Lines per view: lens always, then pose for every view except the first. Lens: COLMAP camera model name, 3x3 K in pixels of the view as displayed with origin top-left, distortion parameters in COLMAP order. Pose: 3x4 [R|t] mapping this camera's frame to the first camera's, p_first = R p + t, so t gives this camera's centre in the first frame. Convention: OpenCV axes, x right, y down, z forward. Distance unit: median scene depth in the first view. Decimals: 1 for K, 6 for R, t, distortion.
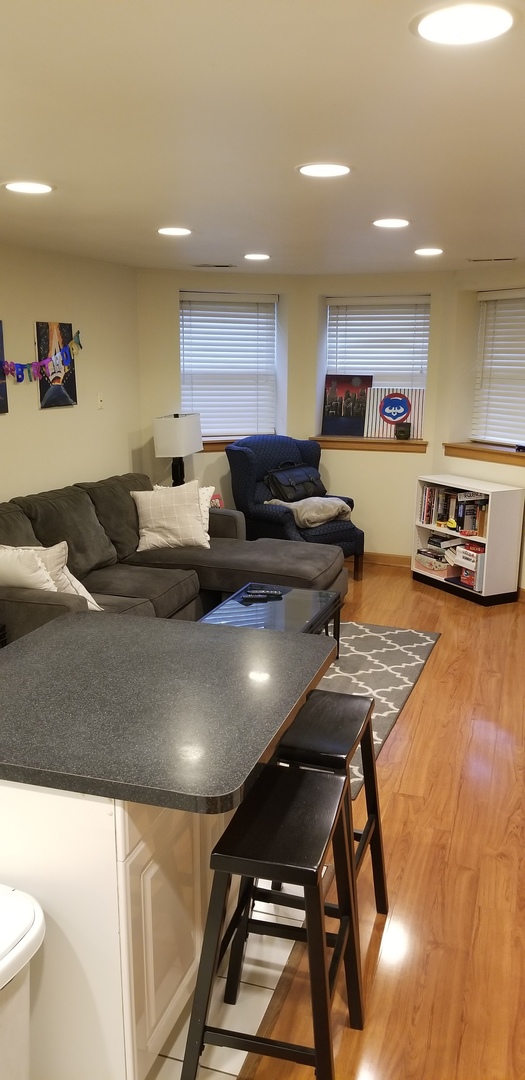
lens RADIAL K [[854.3, 0, 262.5], [0, 854.3, 560.2], [0, 0, 1]] dist [0.084820, -0.159810]
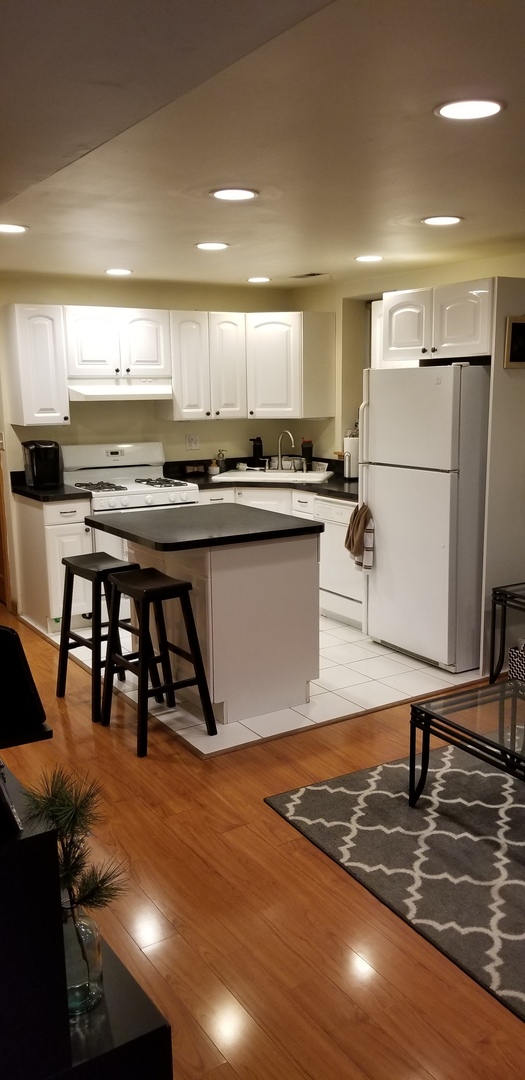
lens RADIAL K [[854.3, 0, 262.5], [0, 854.3, 560.2], [0, 0, 1]] dist [0.084820, -0.159810]
pose [[-0.645660, 0.162428, -0.746150, 0.848994], [-0.181779, 0.916335, 0.356772, -0.337998], [0.741673, 0.365988, -0.562115, 1.561294]]
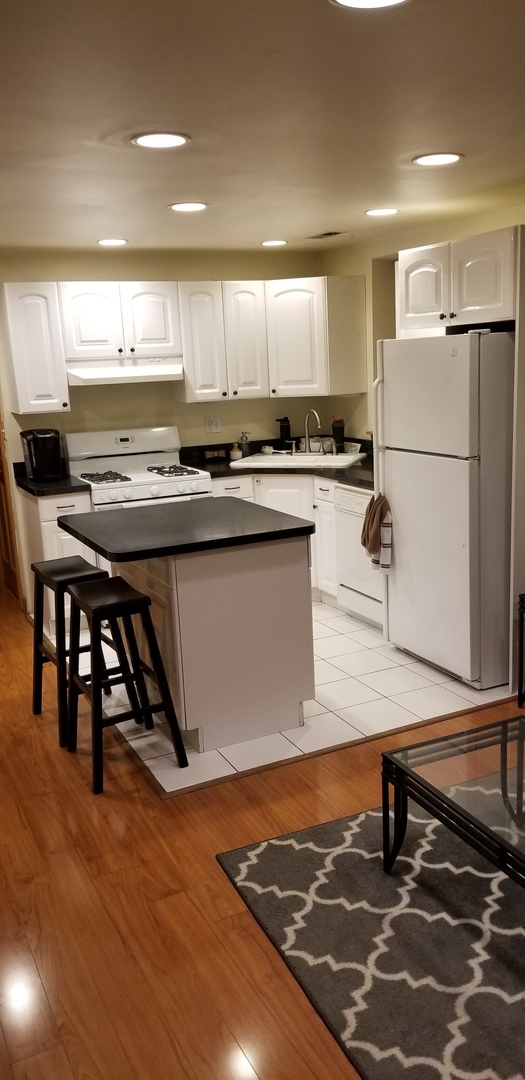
lens RADIAL K [[854.3, 0, 262.5], [0, 854.3, 560.2], [0, 0, 1]] dist [0.084820, -0.159810]
pose [[-0.723423, 0.194544, -0.662429, 0.615085], [-0.129172, 0.904397, 0.406671, -0.349024], [0.678214, 0.379762, -0.629132, 1.562123]]
